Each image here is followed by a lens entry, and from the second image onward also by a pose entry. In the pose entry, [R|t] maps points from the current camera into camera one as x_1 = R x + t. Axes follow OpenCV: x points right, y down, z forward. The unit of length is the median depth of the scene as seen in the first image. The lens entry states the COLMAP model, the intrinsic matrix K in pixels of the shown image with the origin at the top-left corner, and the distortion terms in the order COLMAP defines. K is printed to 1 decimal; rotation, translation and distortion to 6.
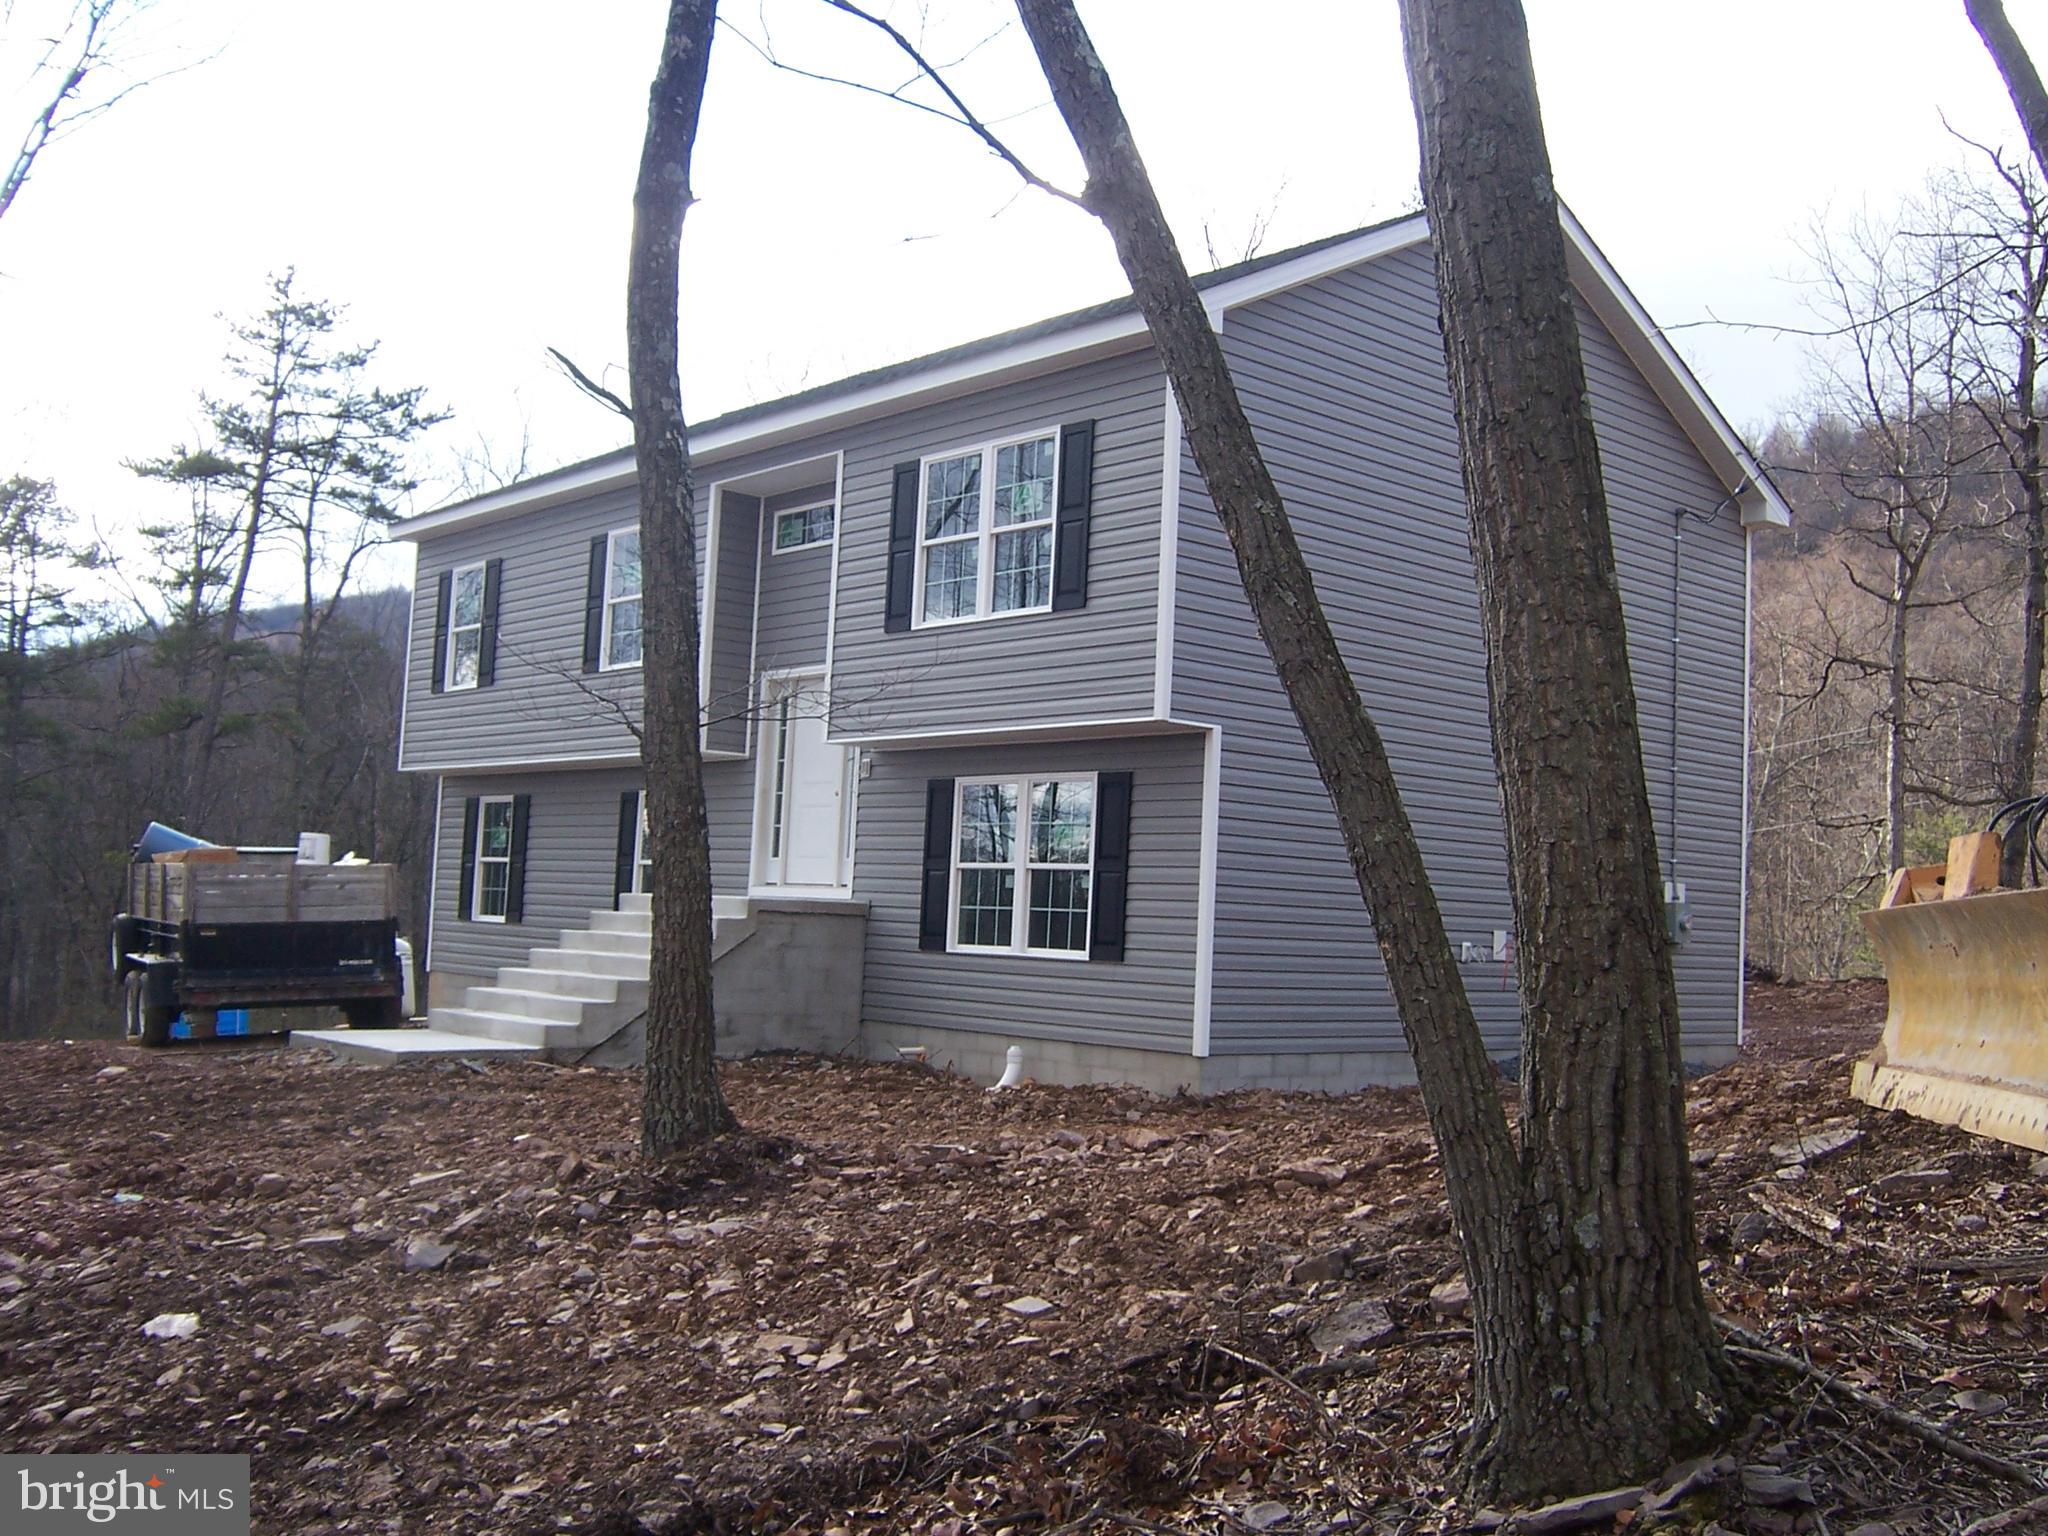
lens RADIAL K [[2013.3, 0, 1024.0], [0, 2013.3, 768.0], [0, 0, 1]] dist [-0.075792, 0.009328]
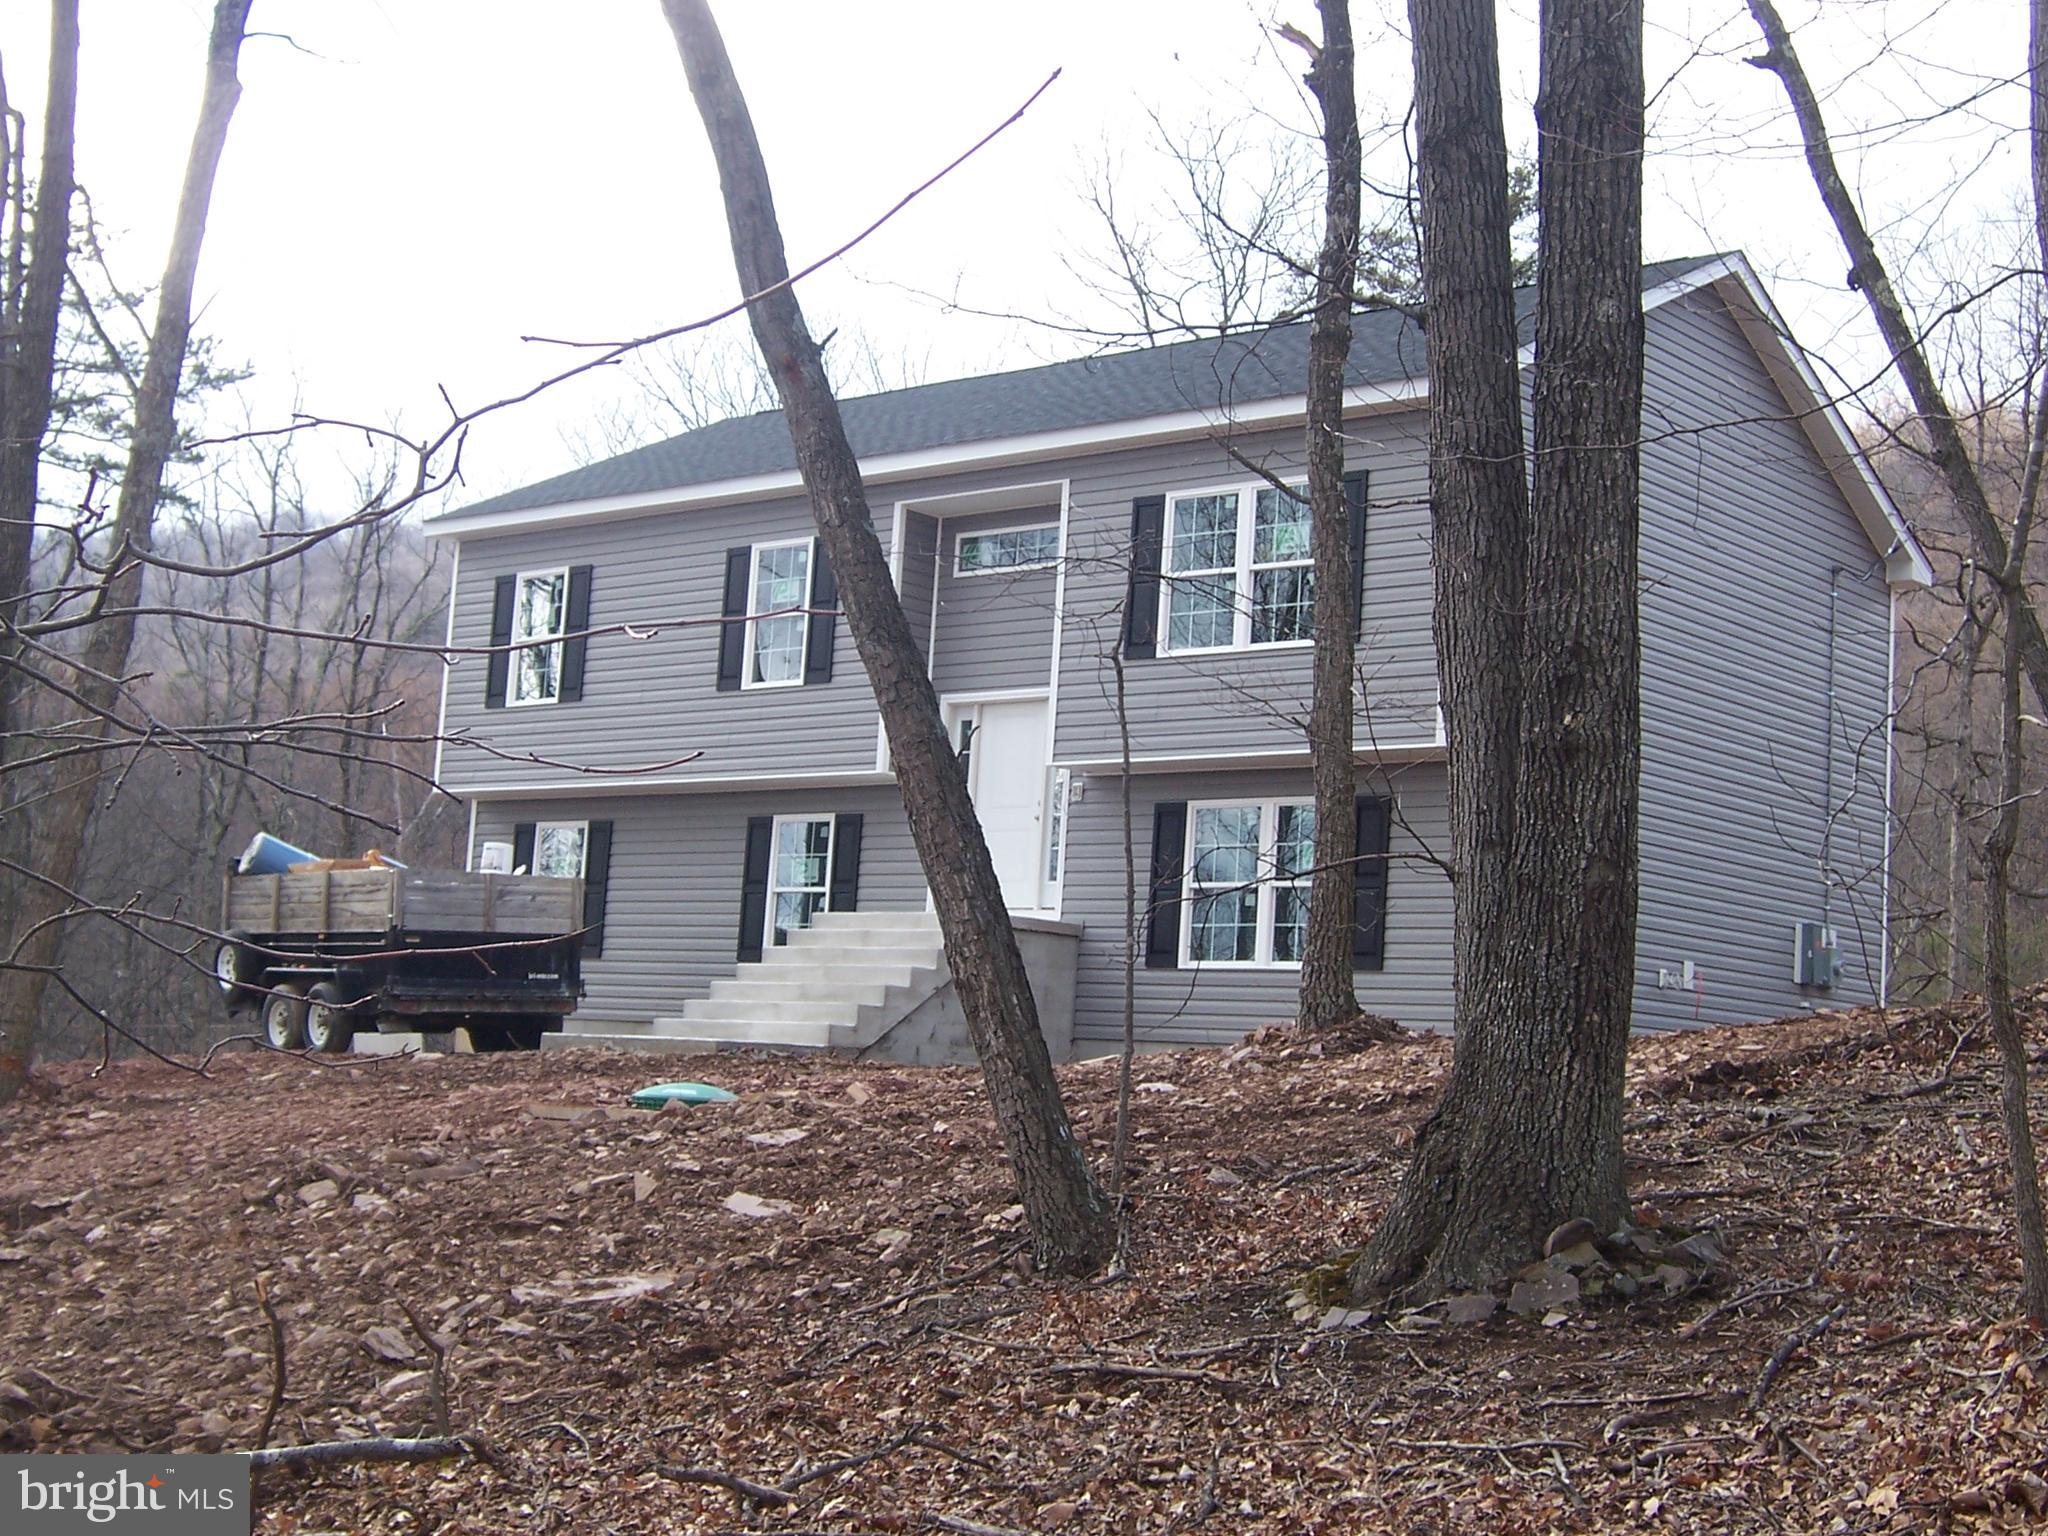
lens RADIAL K [[2847.8, 0, 1019.3], [0, 2847.8, 728.3], [0, 0, 1]] dist [-0.034638, -0.049934]
pose [[0.991350, 0.032530, 0.127147, -0.297036], [-0.026212, 0.998352, -0.051051, 0.043079], [-0.128599, 0.047277, 0.990569, -0.429019]]
